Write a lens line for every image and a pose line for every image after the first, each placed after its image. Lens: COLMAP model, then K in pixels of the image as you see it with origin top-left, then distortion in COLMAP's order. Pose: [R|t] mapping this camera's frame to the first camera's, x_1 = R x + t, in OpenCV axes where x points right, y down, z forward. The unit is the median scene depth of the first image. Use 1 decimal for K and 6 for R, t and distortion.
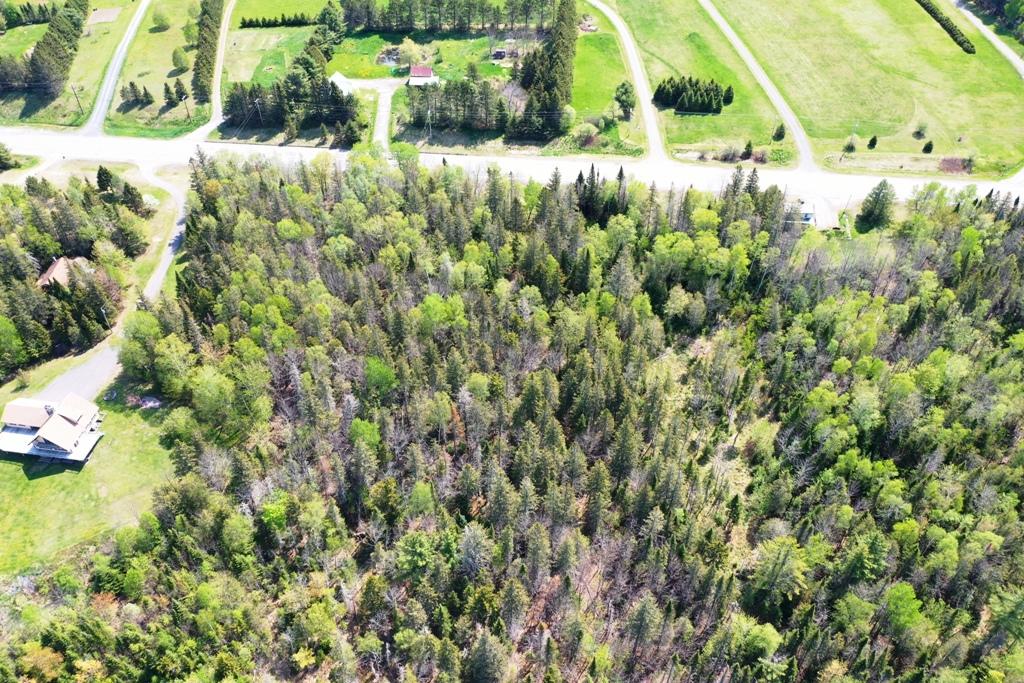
lens RADIAL K [[806.4, 0, 512.0], [0, 806.4, 341.5], [0, 0, 1]] dist [0.006711, 0.007850]
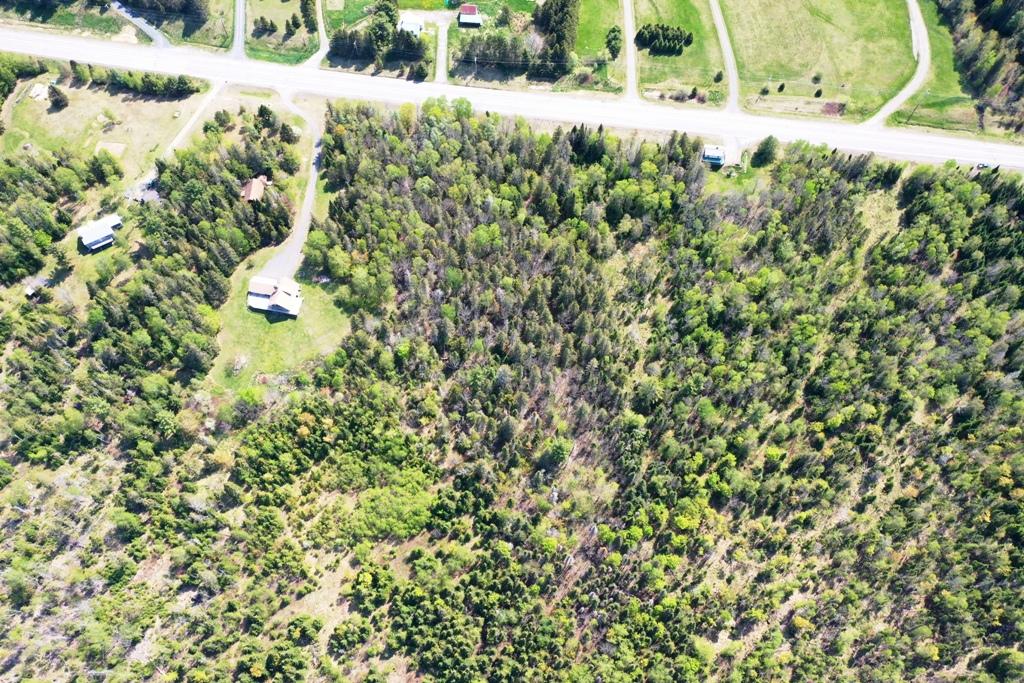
lens RADIAL K [[806.4, 0, 512.0], [0, 806.4, 341.5], [0, 0, 1]] dist [0.006711, 0.007850]
pose [[0.999291, 0.030456, -0.022143, 0.013672], [-0.020148, 0.929259, 0.368878, -0.467860], [0.031811, -0.368170, 0.929214, -0.708473]]
